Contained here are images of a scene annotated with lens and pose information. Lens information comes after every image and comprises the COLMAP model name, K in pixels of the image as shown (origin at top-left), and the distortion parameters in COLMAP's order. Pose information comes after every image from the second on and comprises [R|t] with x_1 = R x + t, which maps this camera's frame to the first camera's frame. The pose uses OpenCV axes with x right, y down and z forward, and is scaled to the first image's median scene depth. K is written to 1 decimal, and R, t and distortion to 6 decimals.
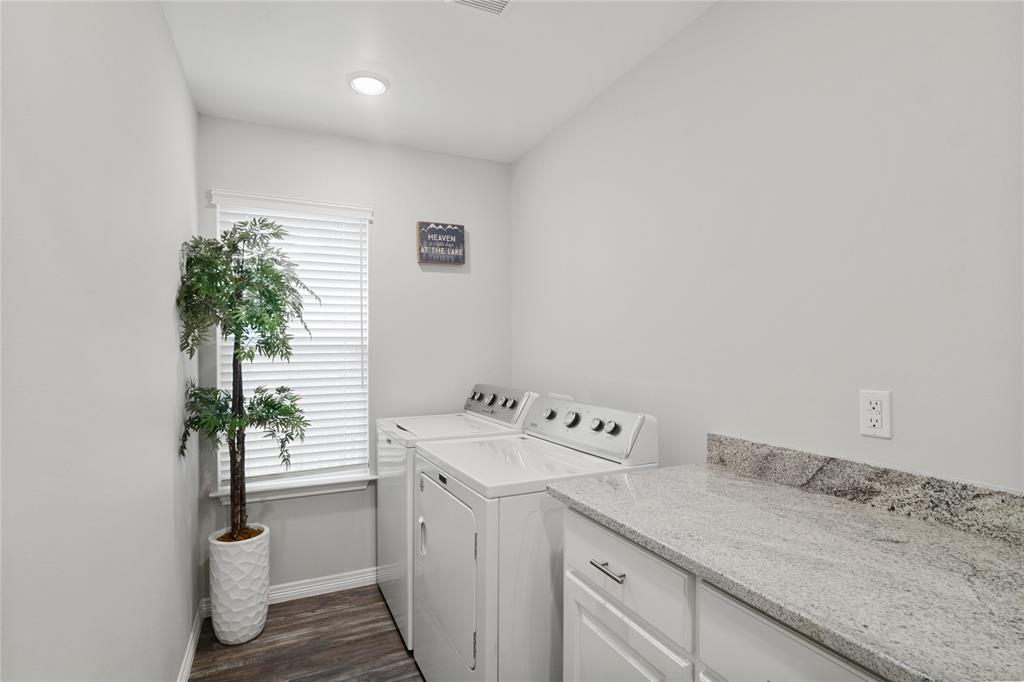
lens RADIAL K [[487.6, 0, 511.8], [0, 487.6, 344.9], [0, 0, 1]] dist [-0.007838, -0.000662]
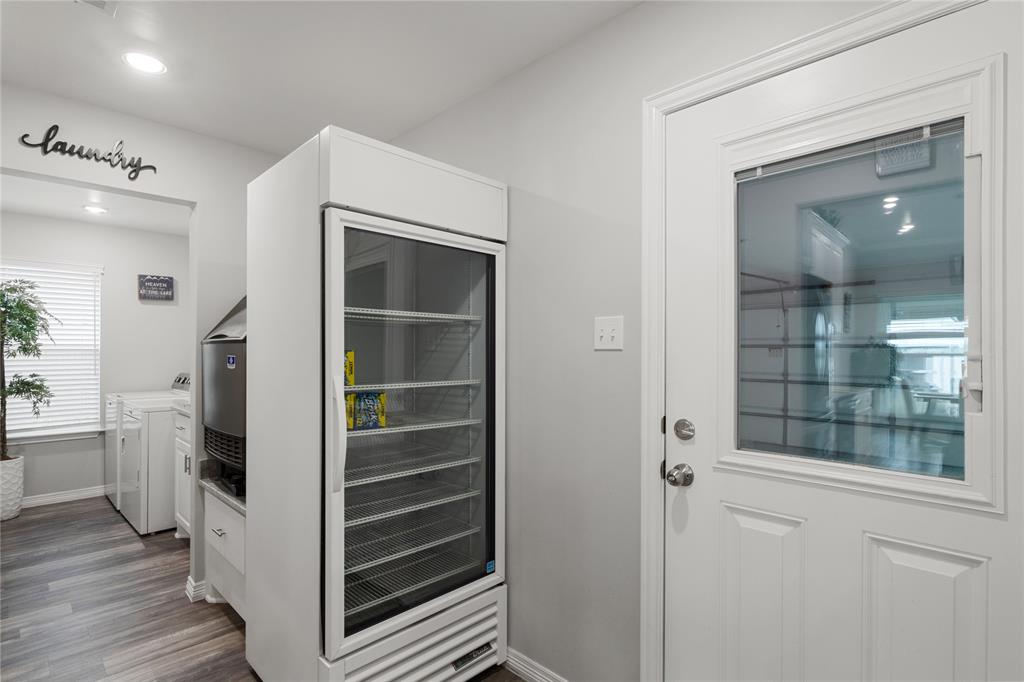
lens RADIAL K [[487.6, 0, 514.1], [0, 487.6, 348.3], [0, 0, 1]] dist [-0.007838, -0.000662]
pose [[0.936699, 0.006597, 0.350072, 0.483867], [-0.005941, 0.999978, -0.002949, -0.007192], [-0.350084, 0.000683, 0.936718, -1.114457]]
